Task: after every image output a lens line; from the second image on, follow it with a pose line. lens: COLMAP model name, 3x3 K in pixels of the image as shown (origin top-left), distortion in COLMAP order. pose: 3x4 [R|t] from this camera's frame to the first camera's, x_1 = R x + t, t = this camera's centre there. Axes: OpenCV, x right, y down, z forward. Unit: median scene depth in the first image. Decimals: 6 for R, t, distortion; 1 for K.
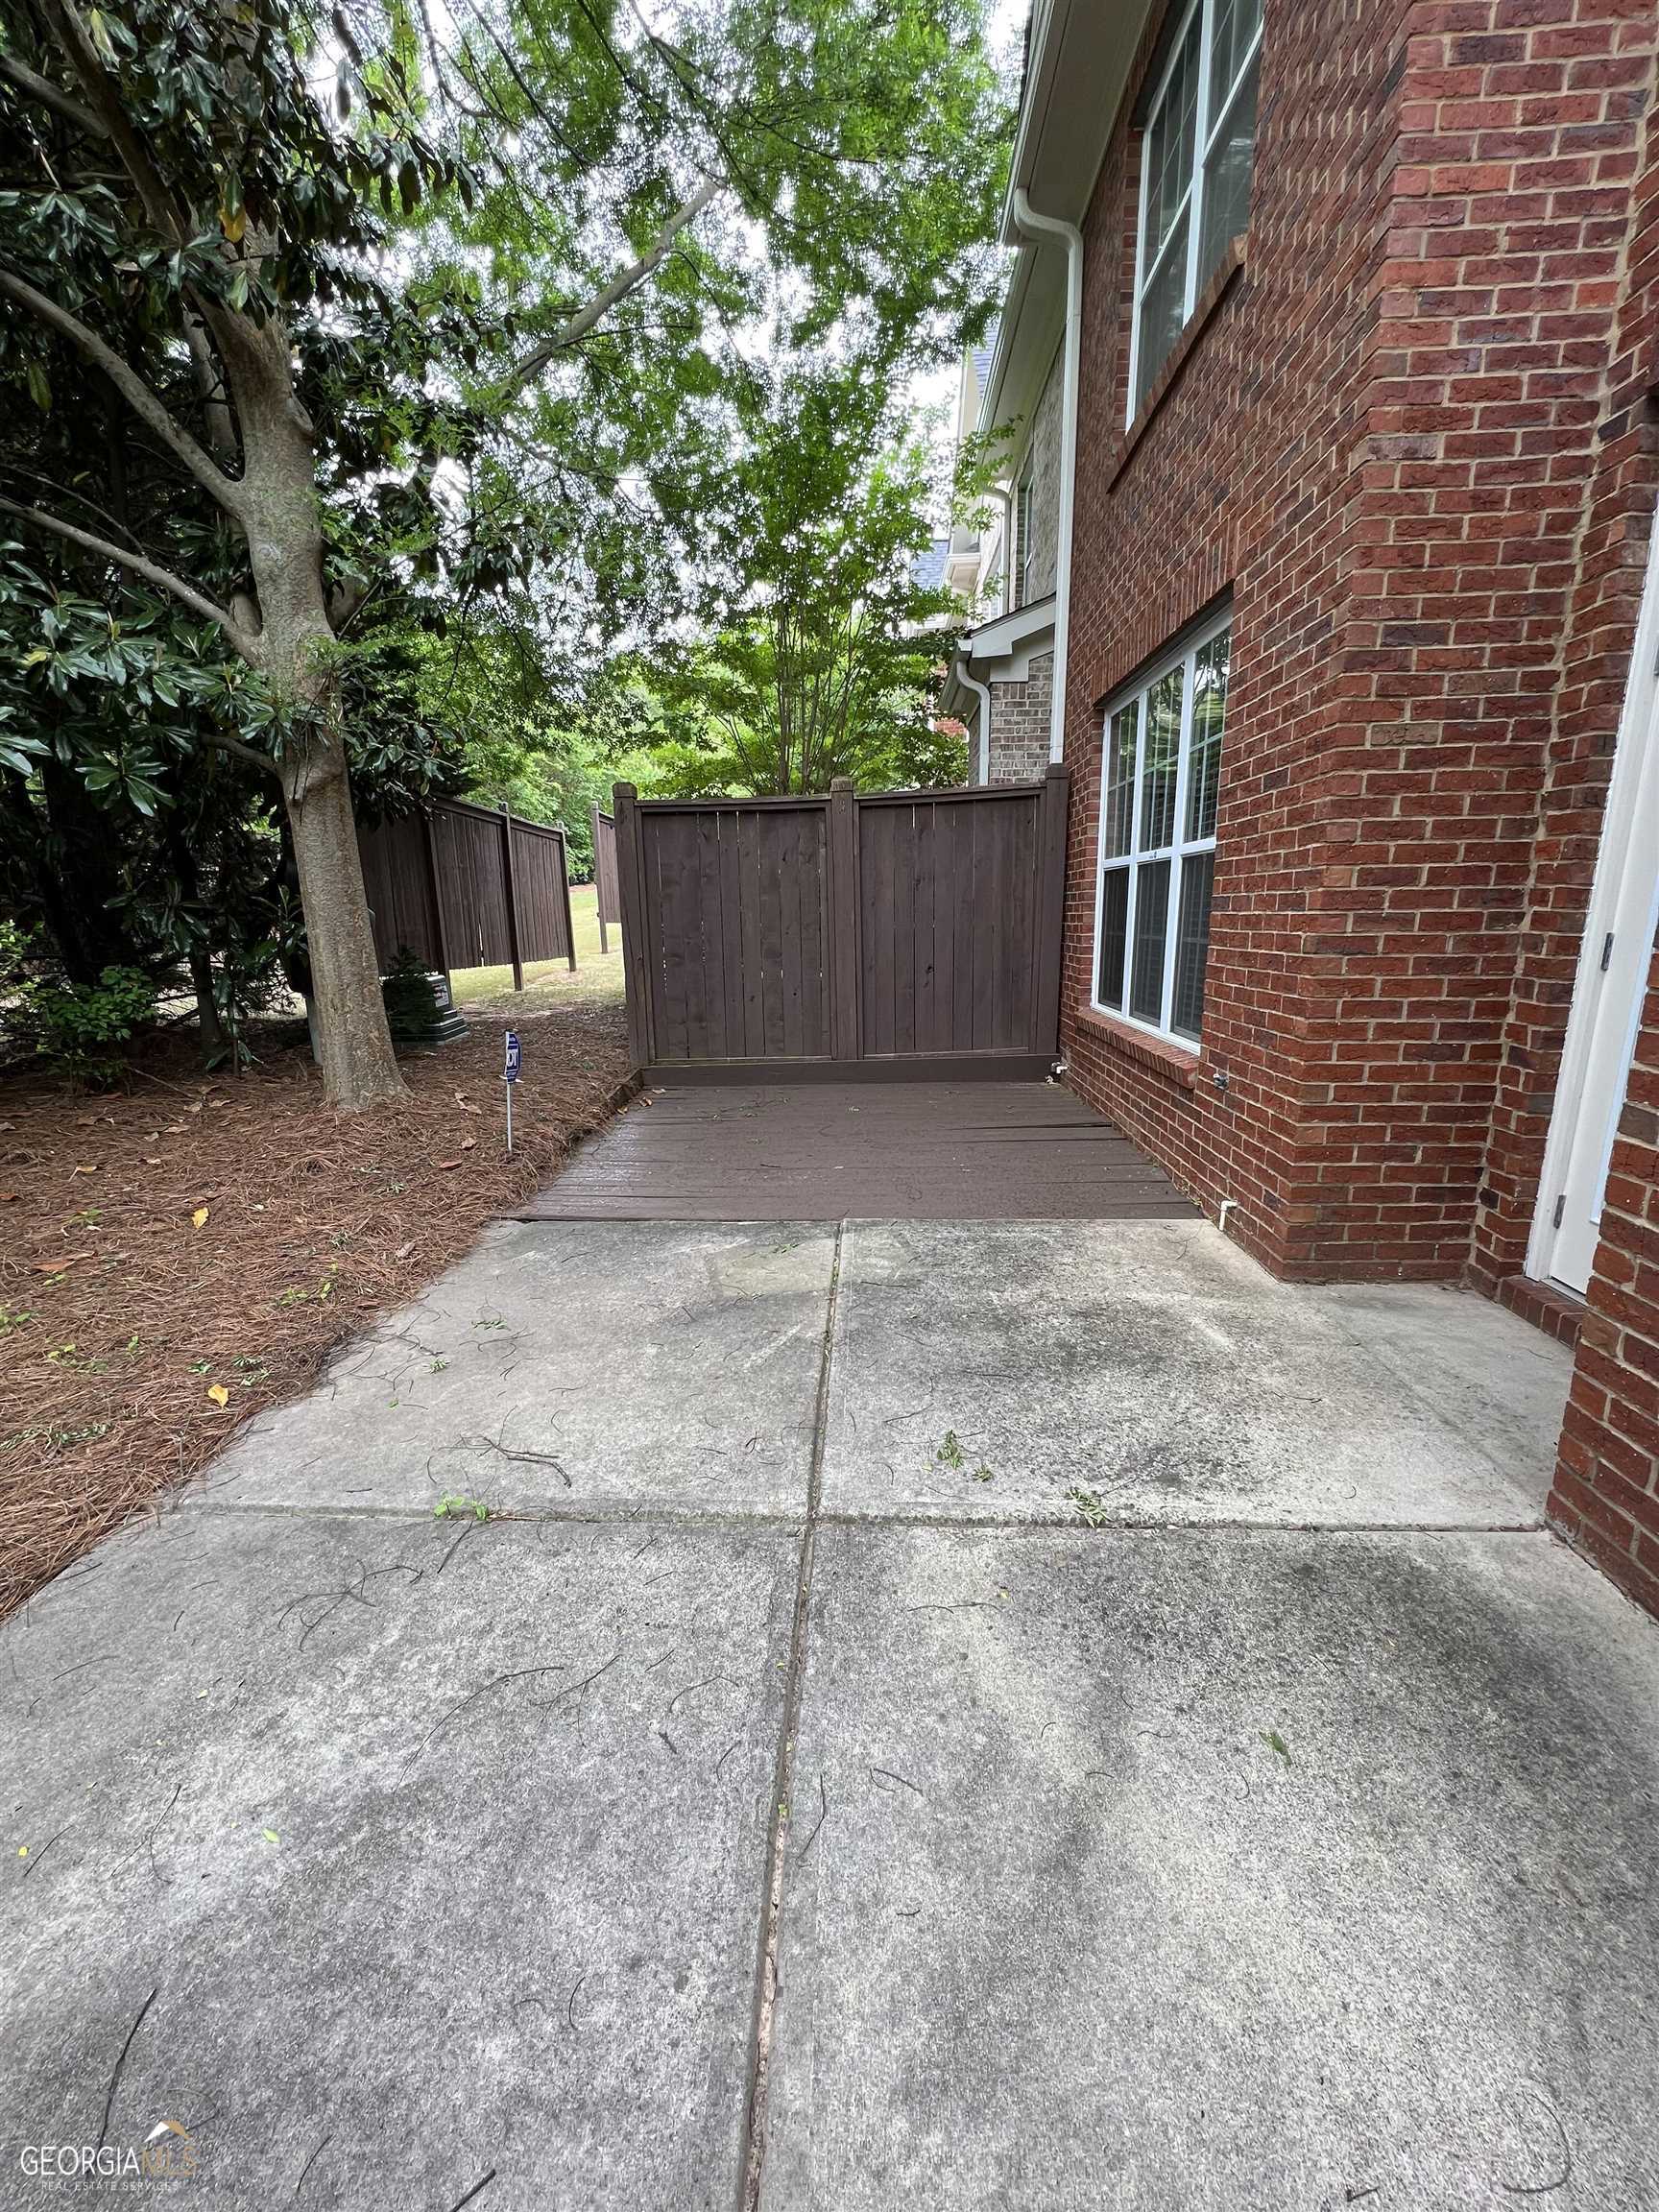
lens RADIAL K [[880.3, 0, 829.5], [0, 880.3, 1106.0], [0, 0, 1]] dist [-0.000207, 0.000231]
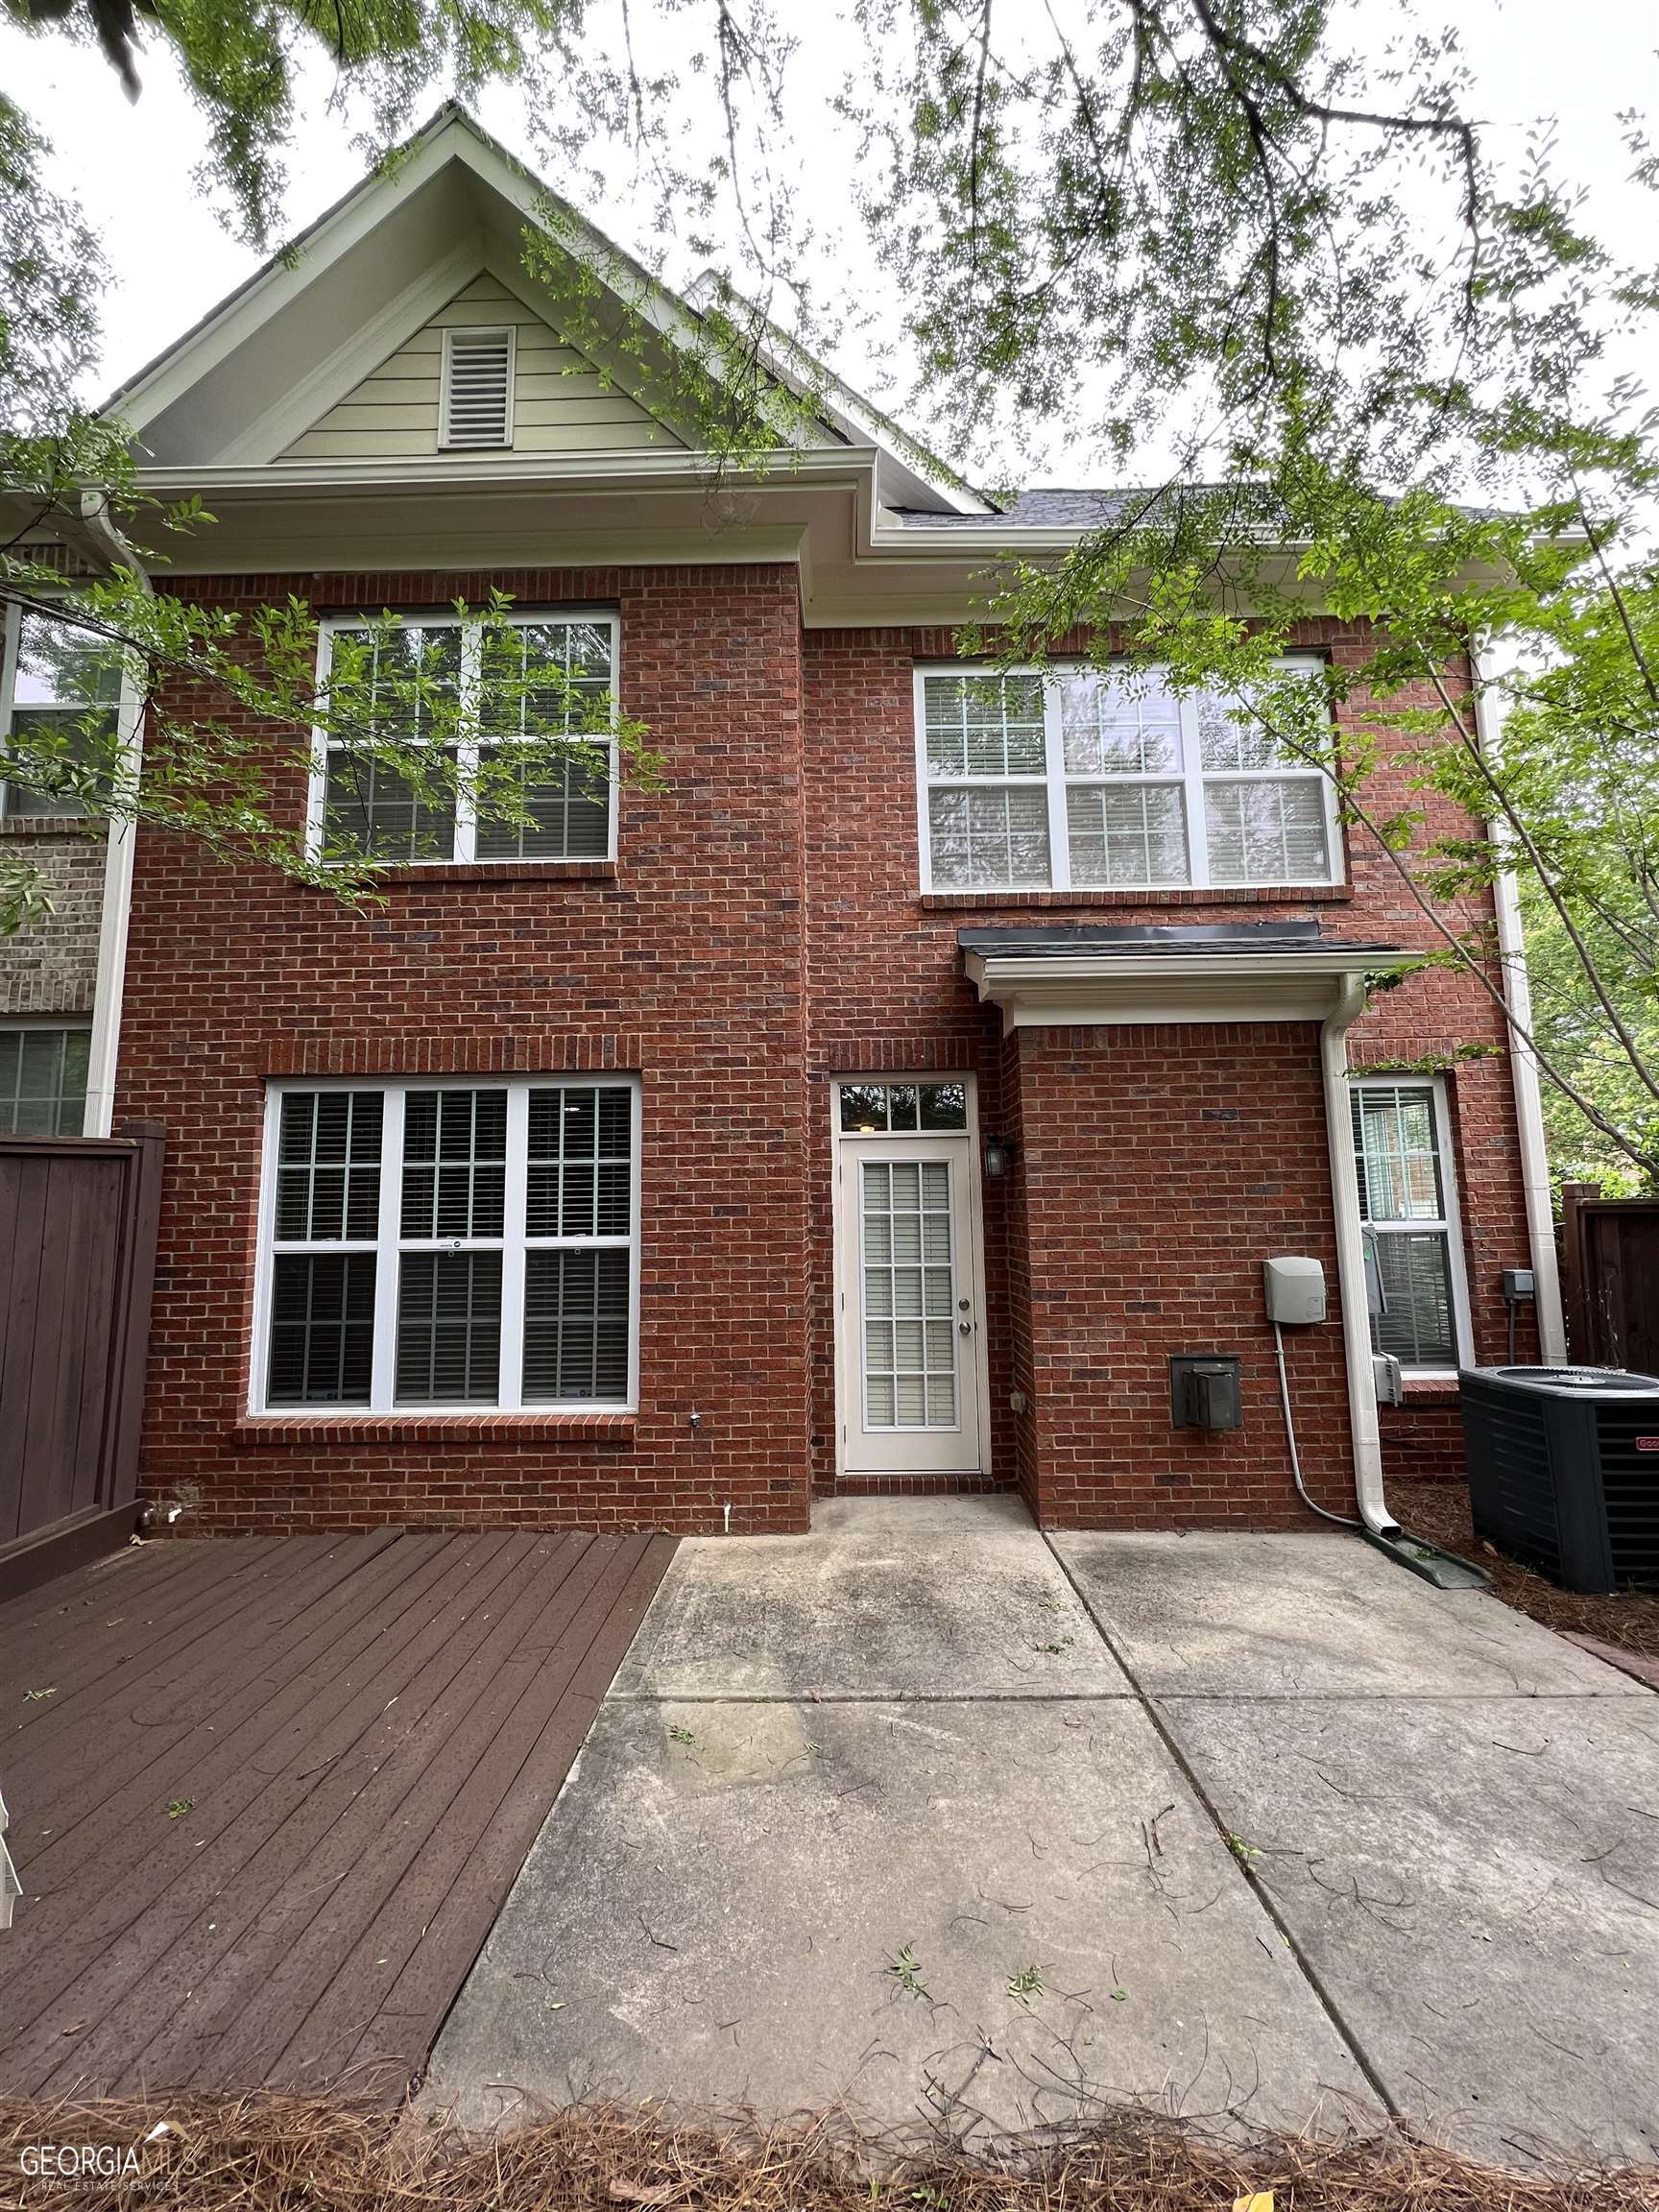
lens RADIAL K [[880.3, 0, 829.5], [0, 880.3, 1106.0], [0, 0, 1]] dist [-0.000207, 0.000231]
pose [[-0.035770, 0.137124, 0.989908, -1.259378], [0.229515, 0.965192, -0.125407, -0.361991], [-0.972648, 0.222713, -0.065997, 1.028140]]
